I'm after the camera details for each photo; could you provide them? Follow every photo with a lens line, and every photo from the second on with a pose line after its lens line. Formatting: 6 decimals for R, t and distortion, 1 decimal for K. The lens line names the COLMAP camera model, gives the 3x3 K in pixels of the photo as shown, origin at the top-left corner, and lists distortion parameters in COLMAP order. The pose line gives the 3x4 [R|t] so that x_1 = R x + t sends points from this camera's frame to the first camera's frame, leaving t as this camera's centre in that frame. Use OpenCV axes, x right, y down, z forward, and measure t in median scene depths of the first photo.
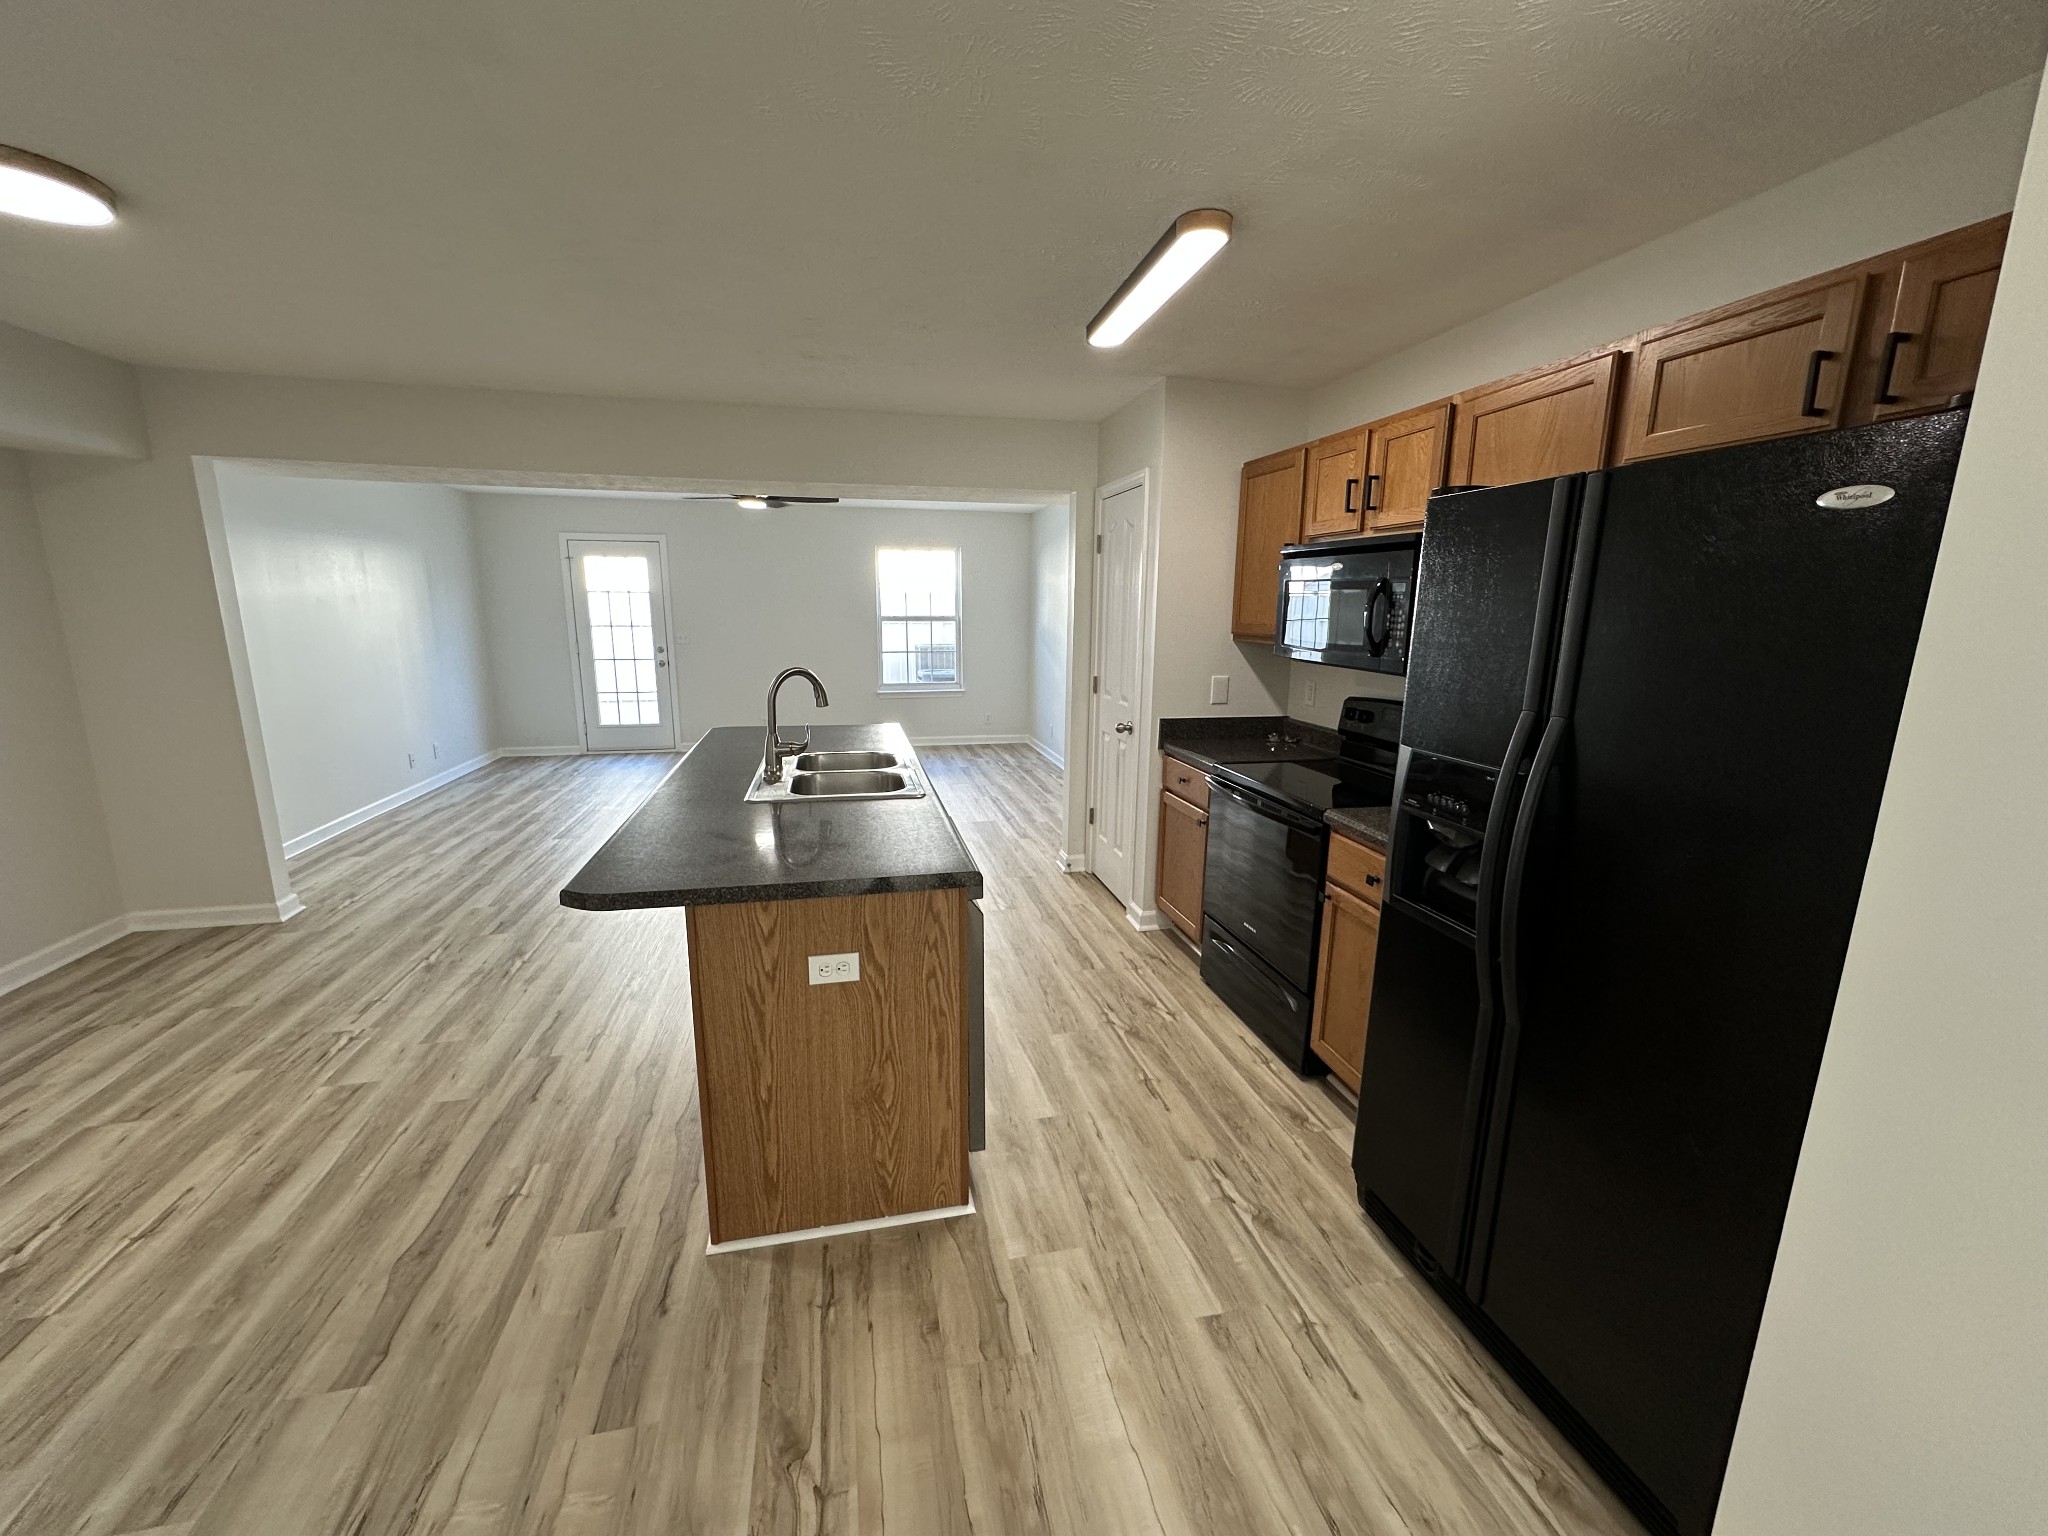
lens RADIAL K [[815.7, 0, 1023.8], [0, 815.7, 767.0], [0, 0, 1]] dist [-0.003224, 0.000587]
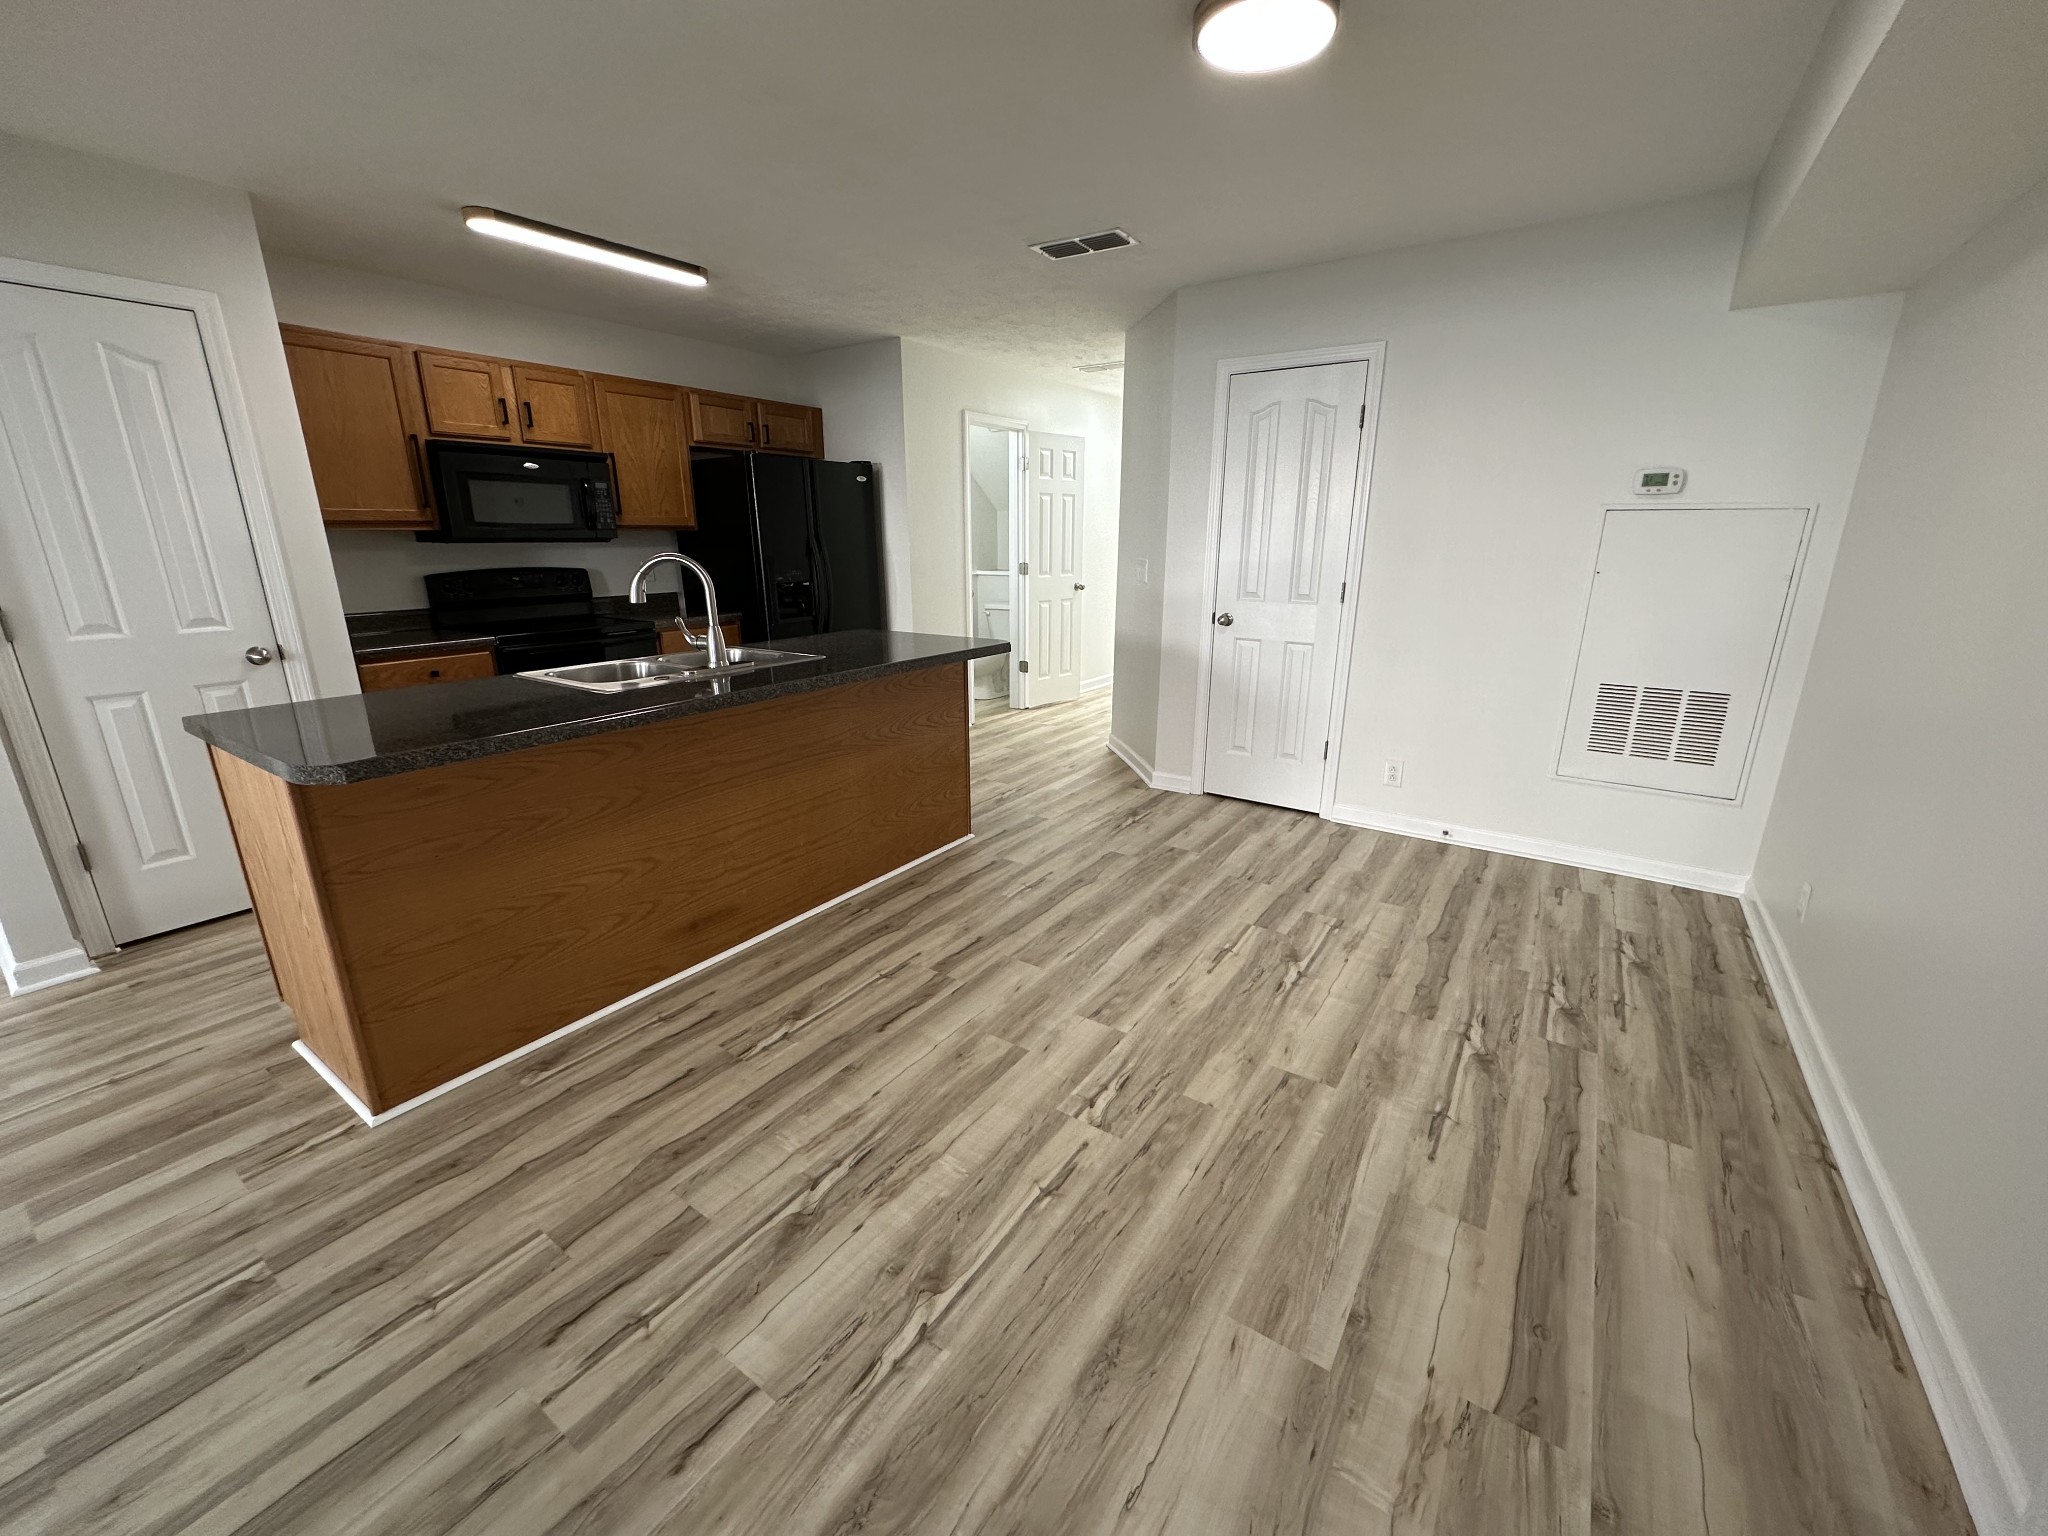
lens RADIAL K [[815.7, 0, 1018.7], [0, 815.7, 765.4], [0, 0, 1]] dist [-0.003224, 0.000587]
pose [[-0.674196, -0.211976, 0.707478, -1.380177], [0.141944, 0.902878, 0.405788, -0.251738], [-0.724783, 0.374003, -0.578628, 1.521318]]
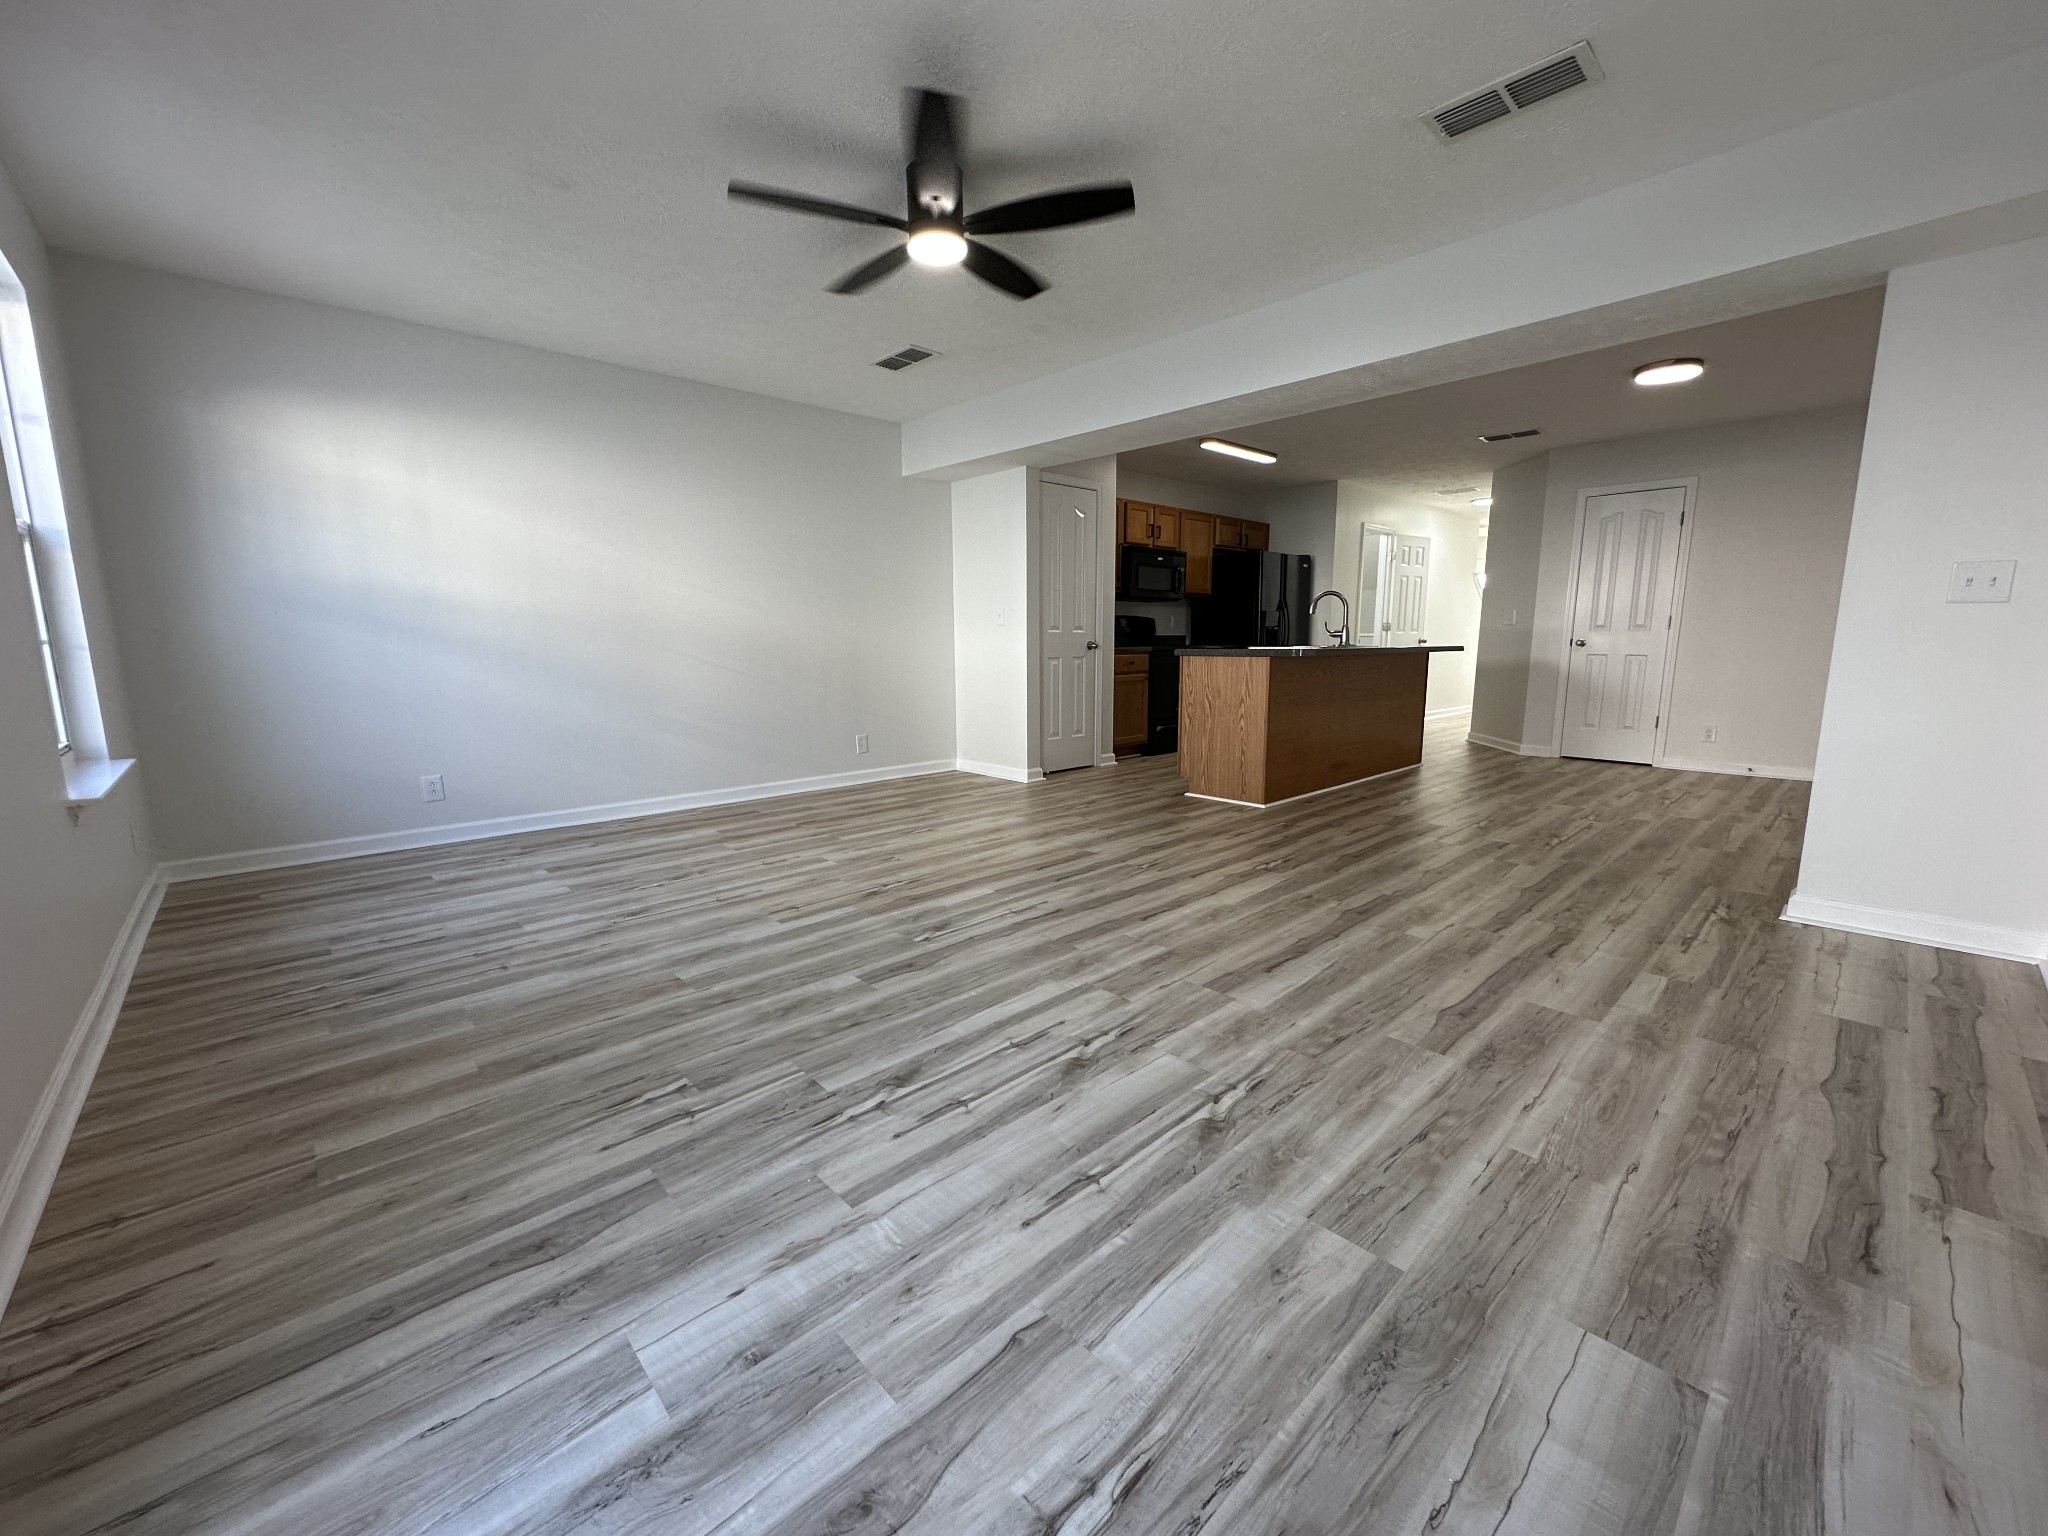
lens RADIAL K [[815.7, 0, 1024.4], [0, 815.7, 772.2], [0, 0, 1]] dist [-0.003224, 0.000587]
pose [[-0.505498, -0.148380, 0.849973, -1.810198], [0.169677, 0.948772, 0.266538, -0.395859], [-0.845979, 0.278955, -0.454426, 2.941891]]
